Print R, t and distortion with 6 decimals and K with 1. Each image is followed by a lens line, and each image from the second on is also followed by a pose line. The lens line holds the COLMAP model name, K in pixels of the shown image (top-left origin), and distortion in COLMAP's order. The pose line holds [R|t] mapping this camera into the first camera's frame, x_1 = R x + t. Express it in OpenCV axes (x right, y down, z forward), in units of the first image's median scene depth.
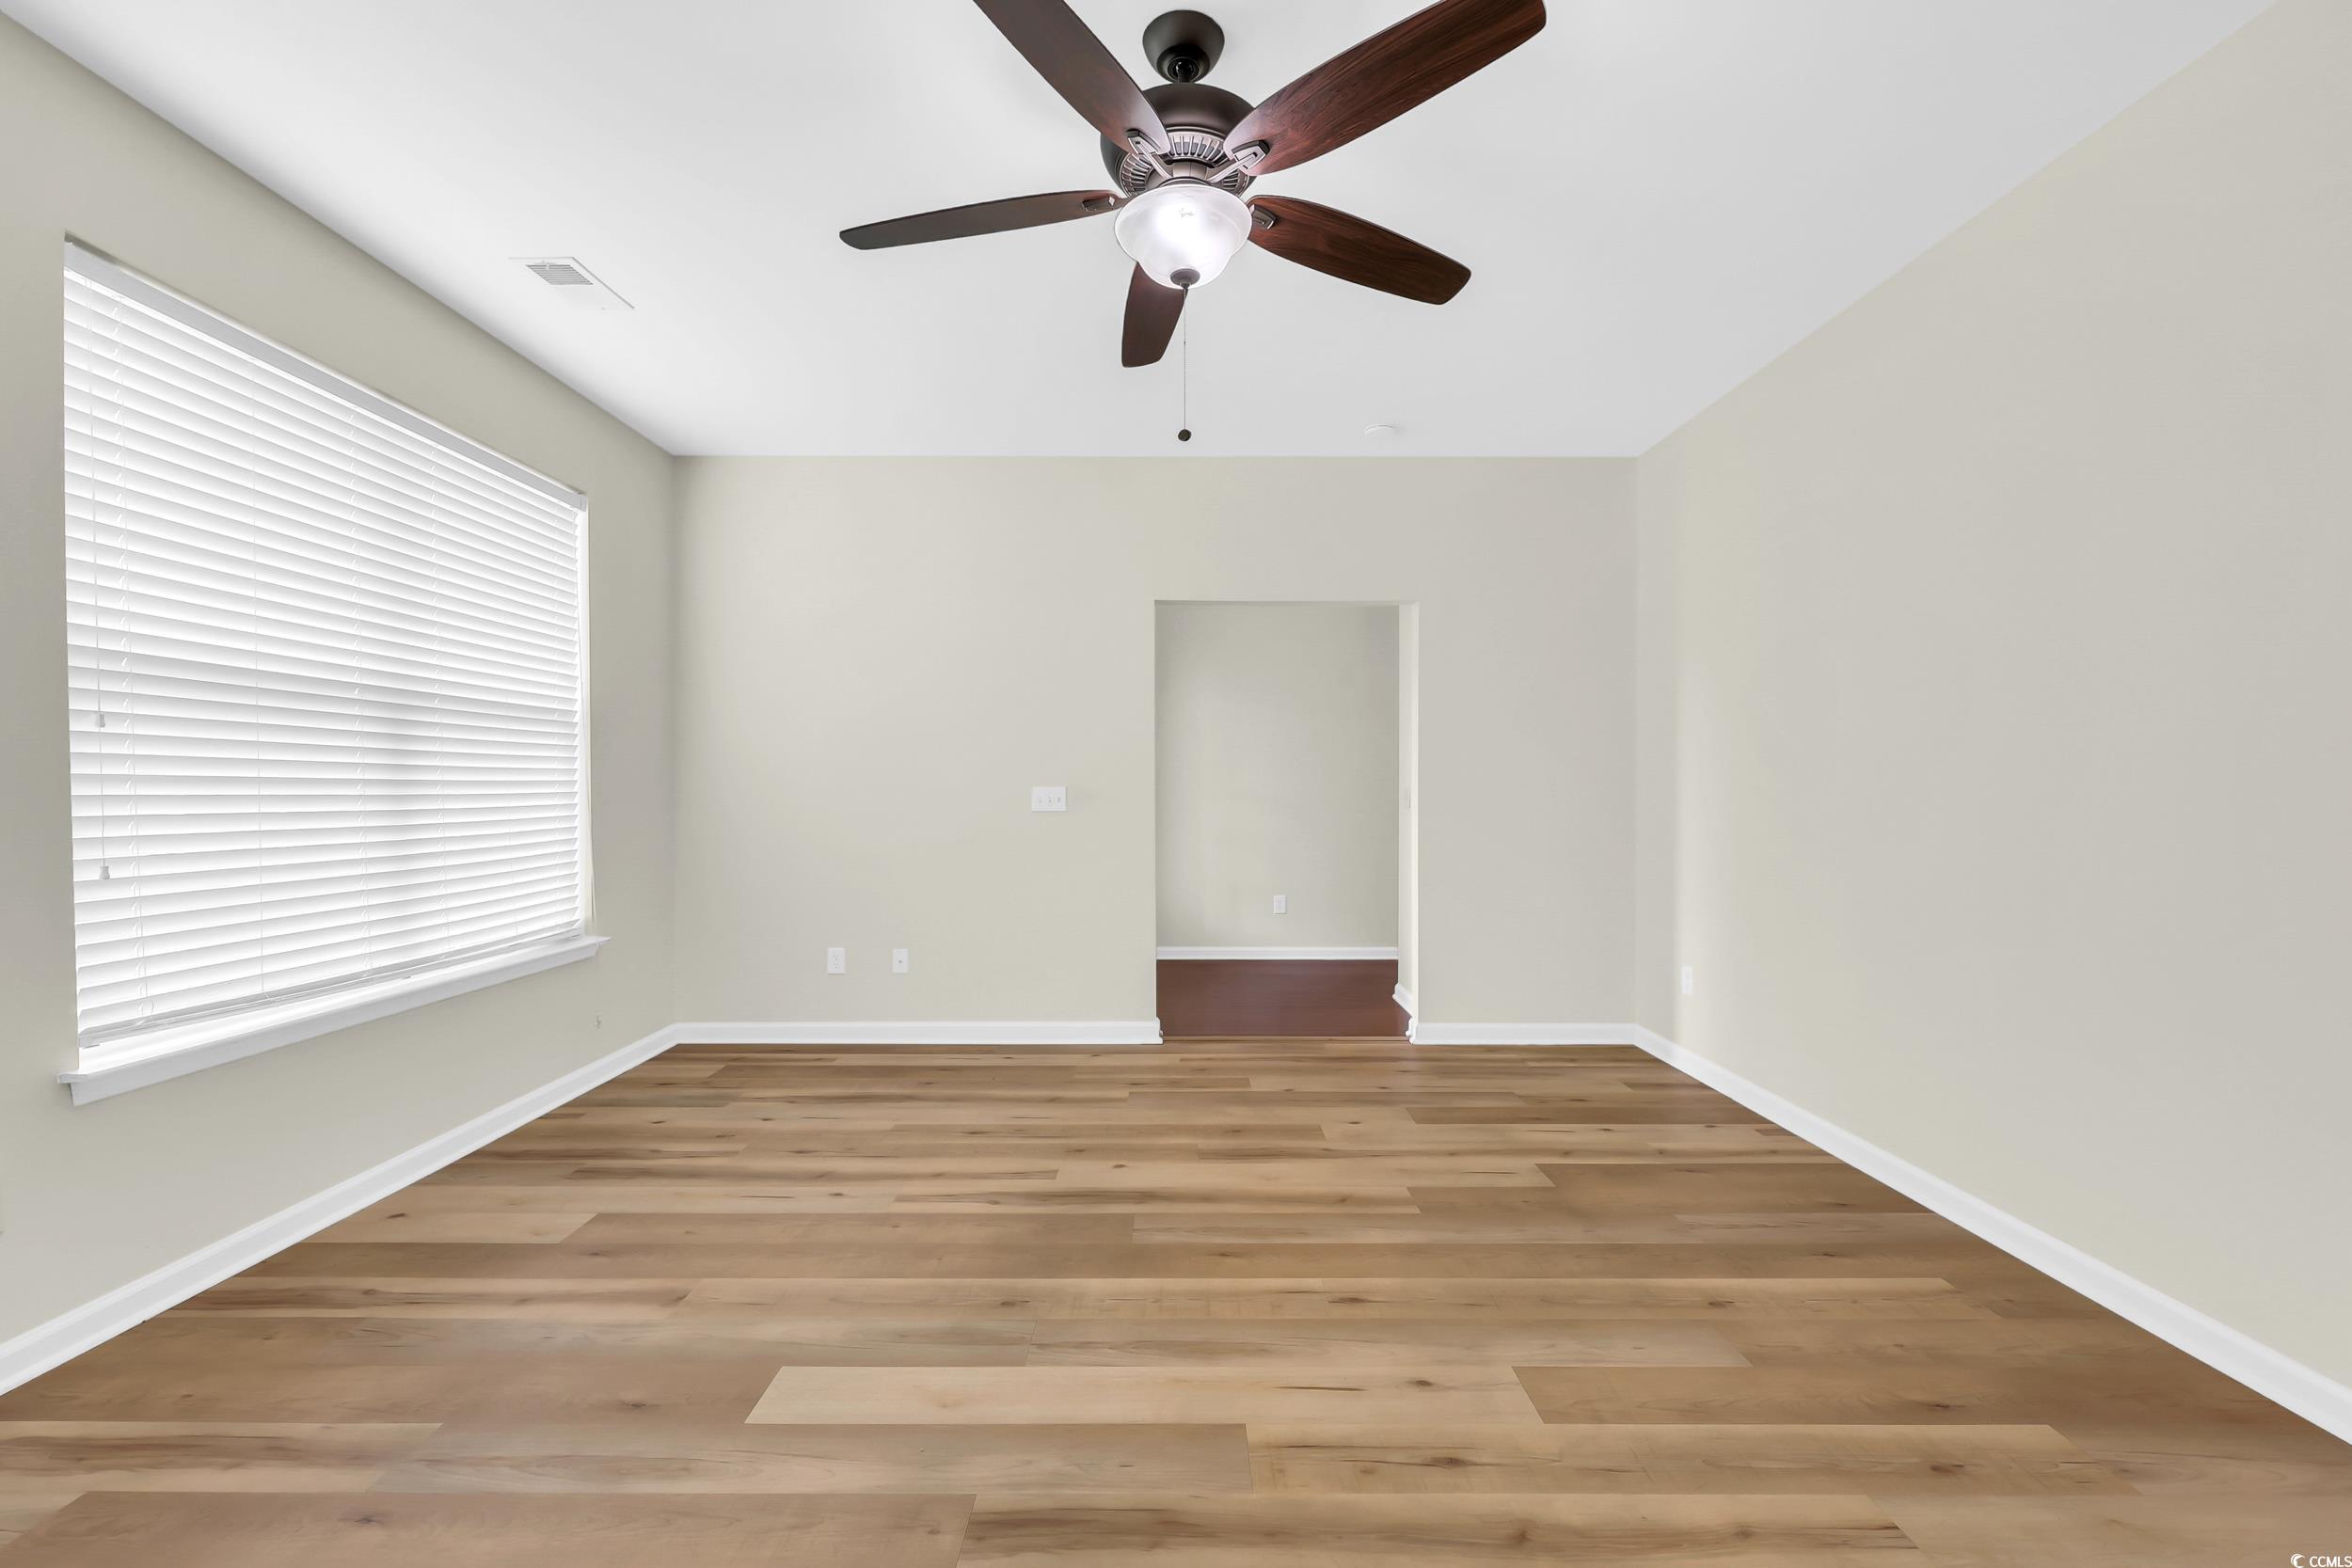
lens RADIAL K [[949.1, 0, 1175.9], [0, 949.1, 788.7], [0, 0, 1]] dist [-0.000357, -0.000082]
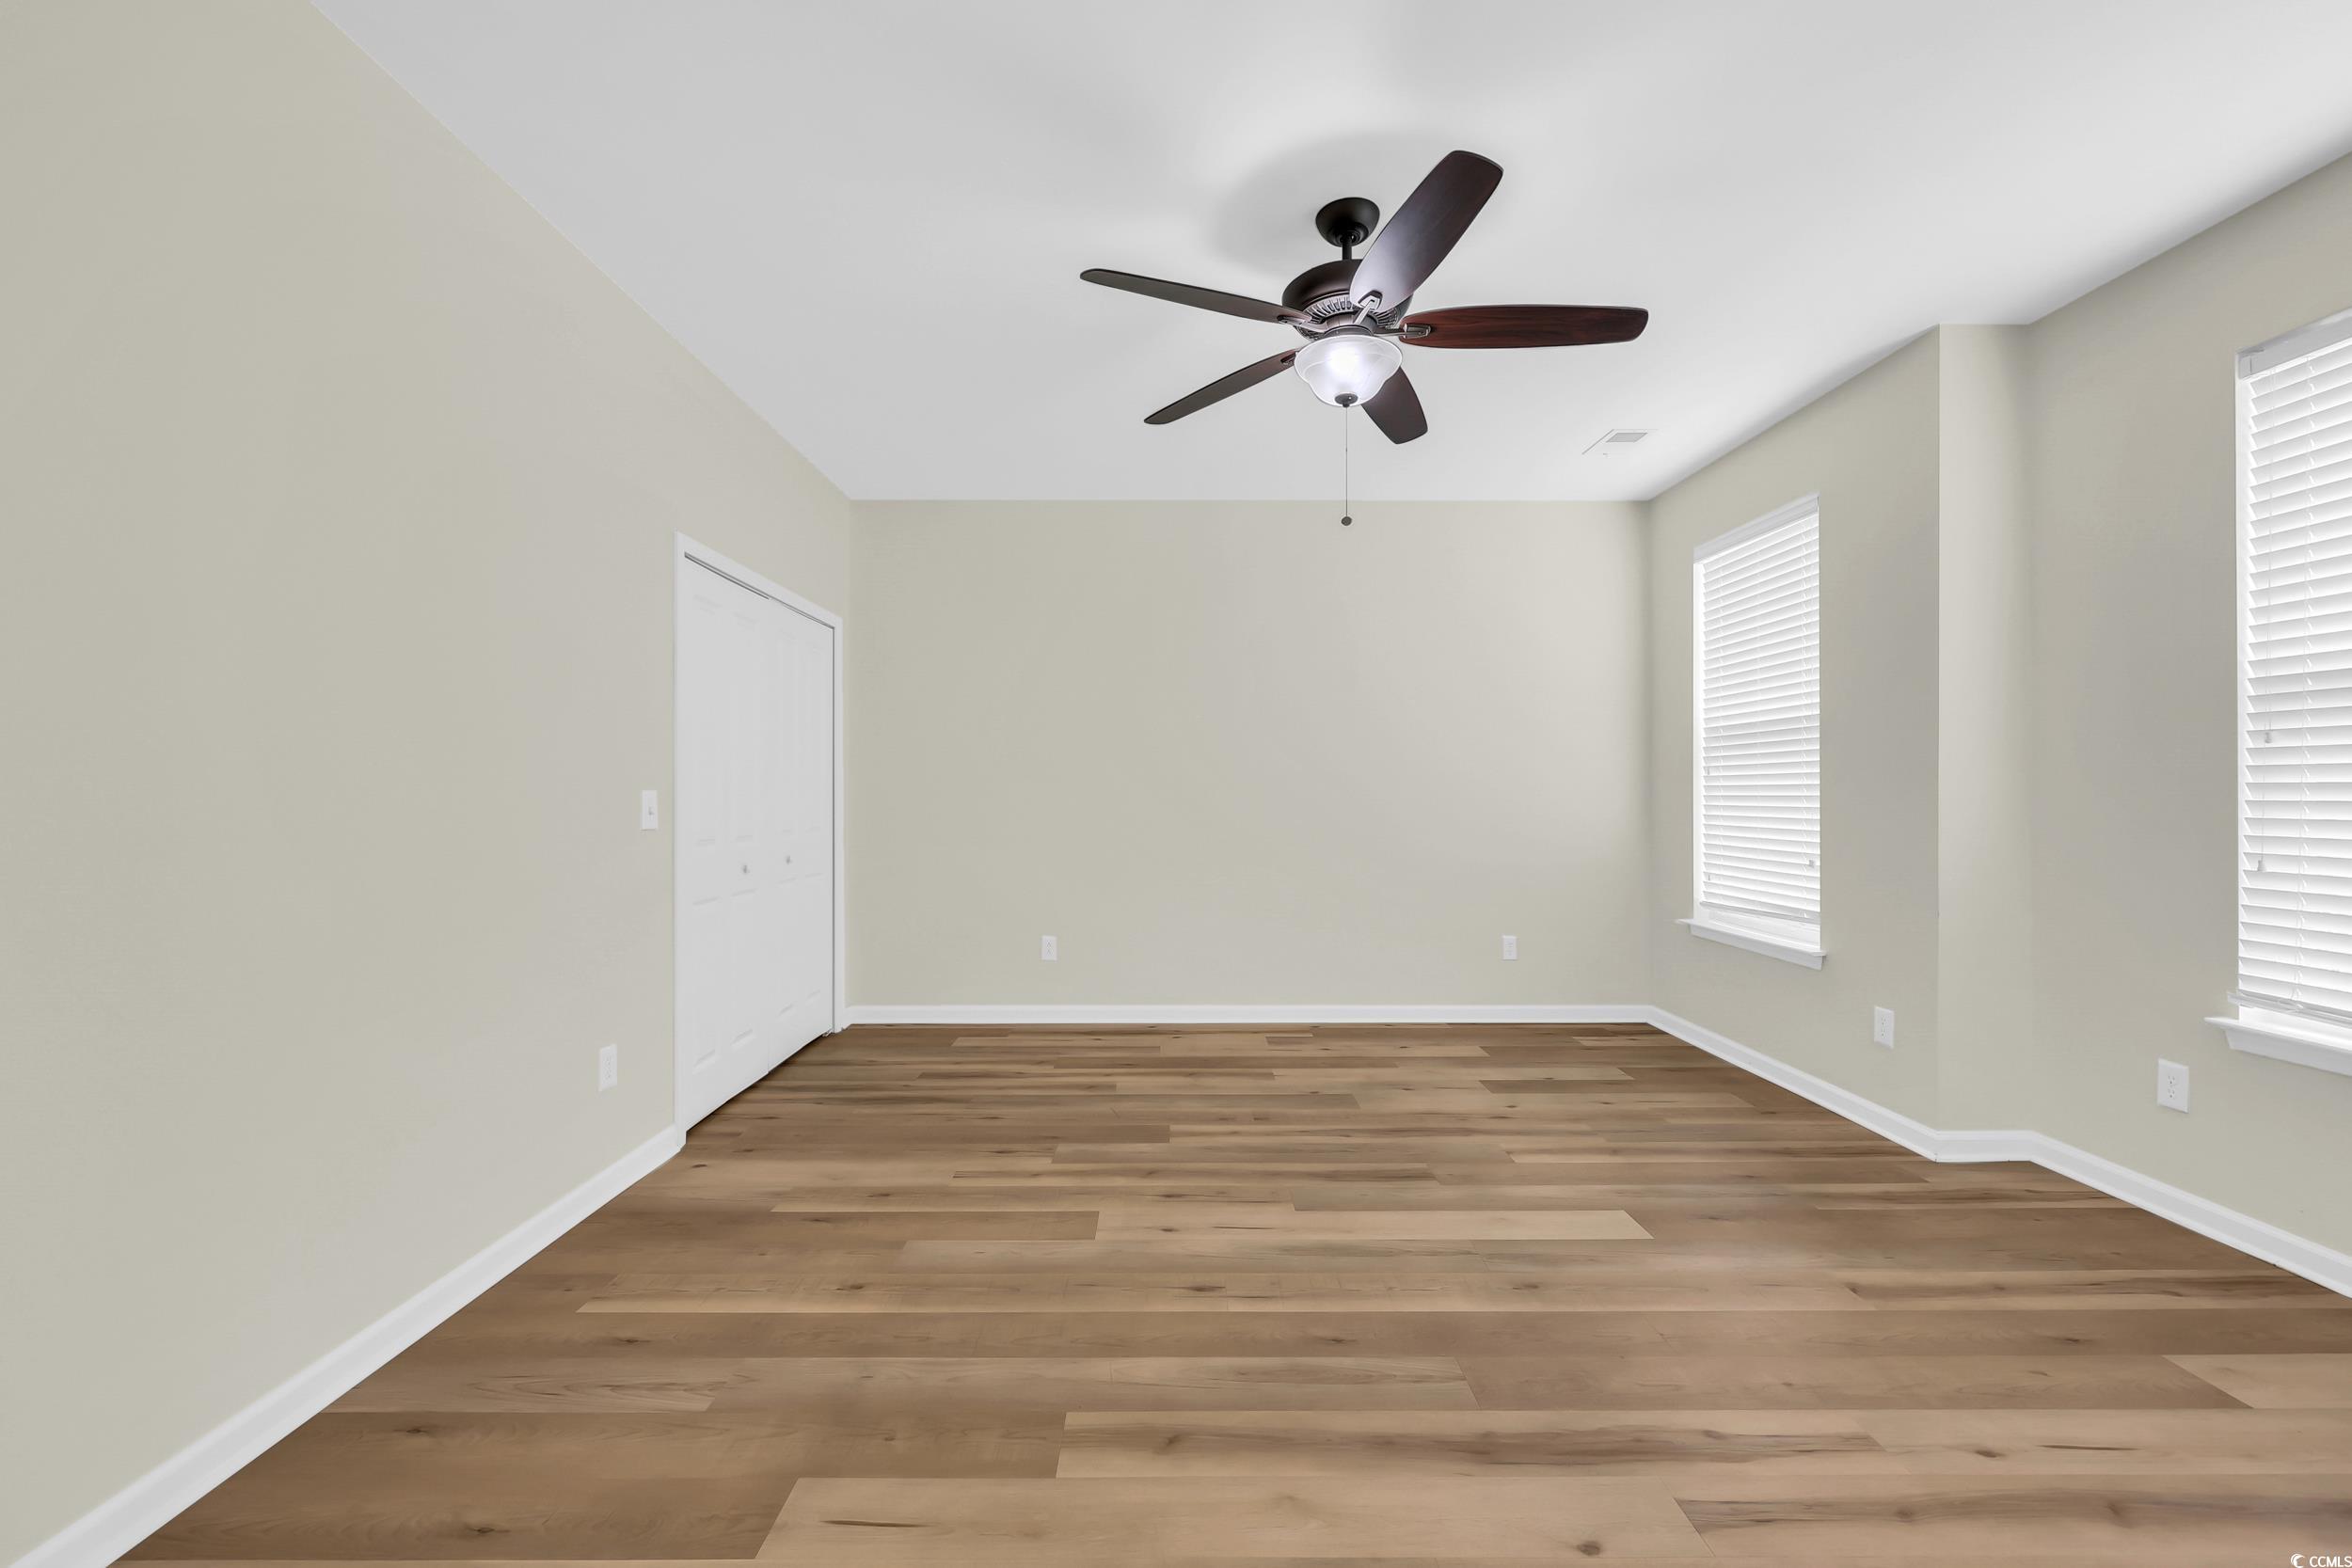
lens RADIAL K [[949.1, 0, 1175.9], [0, 949.1, 788.7], [0, 0, 1]] dist [-0.000357, -0.000082]
pose [[-0.999988, 0.000303, -0.004881, 0.190145], [0.000324, 0.999991, -0.004209, -0.002681], [0.004880, -0.004211, -0.999979, 1.762690]]
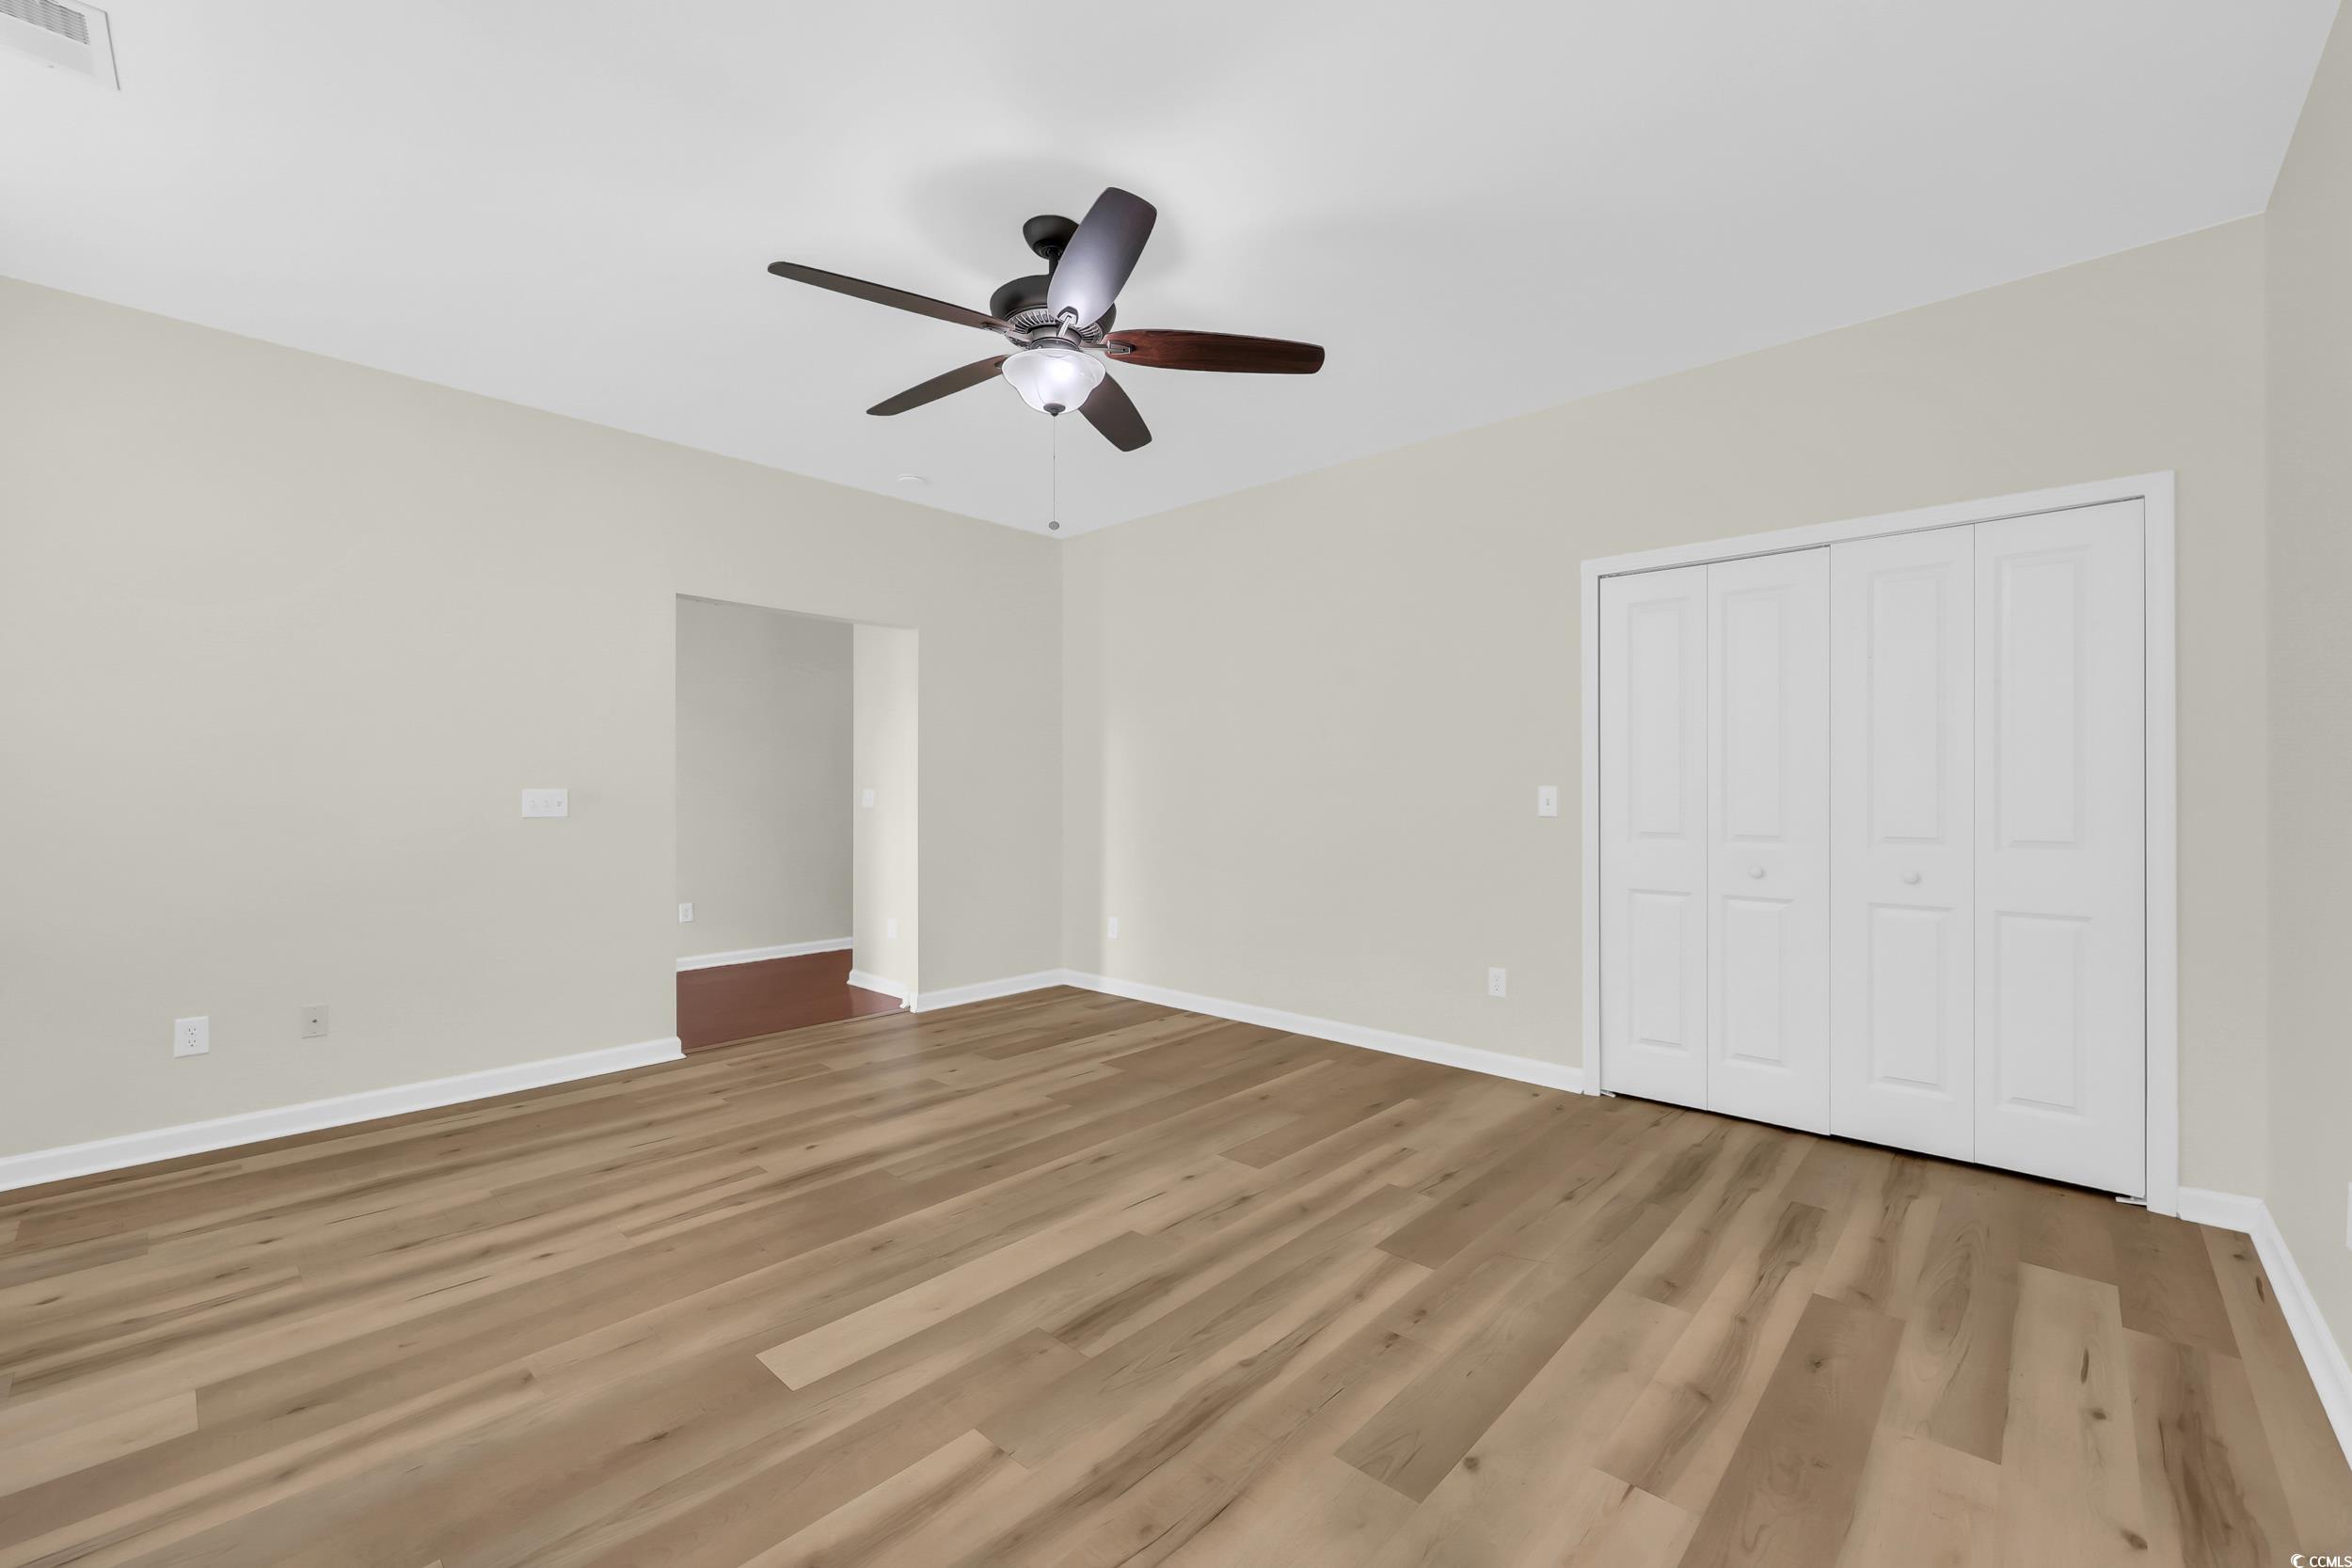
lens RADIAL K [[949.1, 0, 1175.9], [0, 949.1, 788.7], [0, 0, 1]] dist [-0.000357, -0.000082]
pose [[0.679654, 0.000495, 0.733532, -0.656422], [0.001042, 0.999998, -0.001640, -0.000375], [-0.733532, 0.001879, 0.679653, -0.022903]]
